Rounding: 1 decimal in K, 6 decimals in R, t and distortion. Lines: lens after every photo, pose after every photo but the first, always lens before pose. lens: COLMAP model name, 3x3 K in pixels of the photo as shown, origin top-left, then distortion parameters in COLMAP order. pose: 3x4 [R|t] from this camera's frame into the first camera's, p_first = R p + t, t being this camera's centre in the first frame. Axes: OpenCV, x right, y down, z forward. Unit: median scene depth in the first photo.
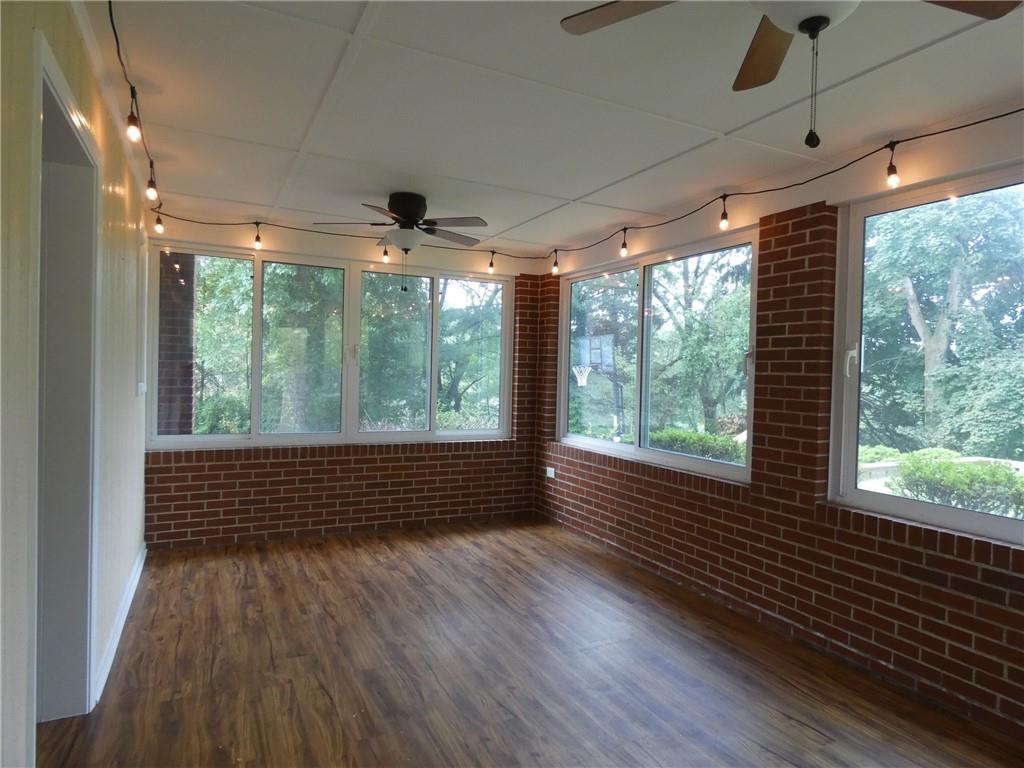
lens RADIAL K [[617.9, 0, 513.8], [0, 617.9, 383.2], [0, 0, 1]] dist [-0.005849, -0.002374]
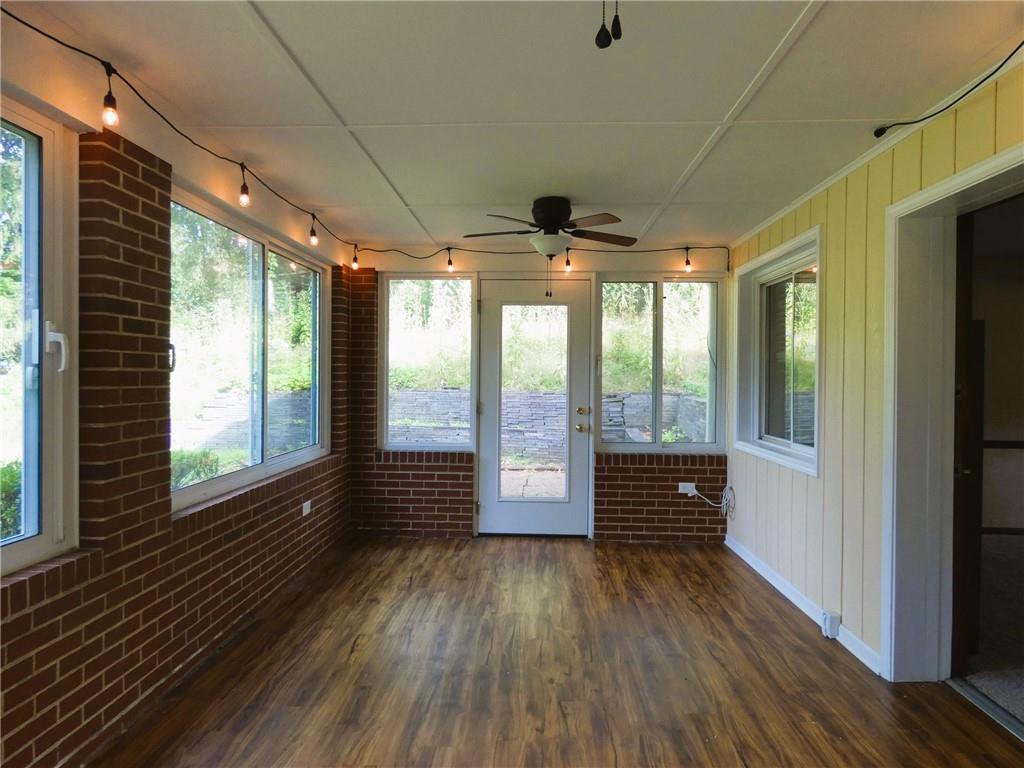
lens RADIAL K [[617.9, 0, 513.9], [0, 617.9, 382.3], [0, 0, 1]] dist [-0.005849, -0.002374]
pose [[-0.876822, -0.034191, 0.479598, -0.422931], [-0.017479, 0.999076, 0.039269, -0.050761], [-0.480498, 0.026049, -0.876609, 1.971735]]
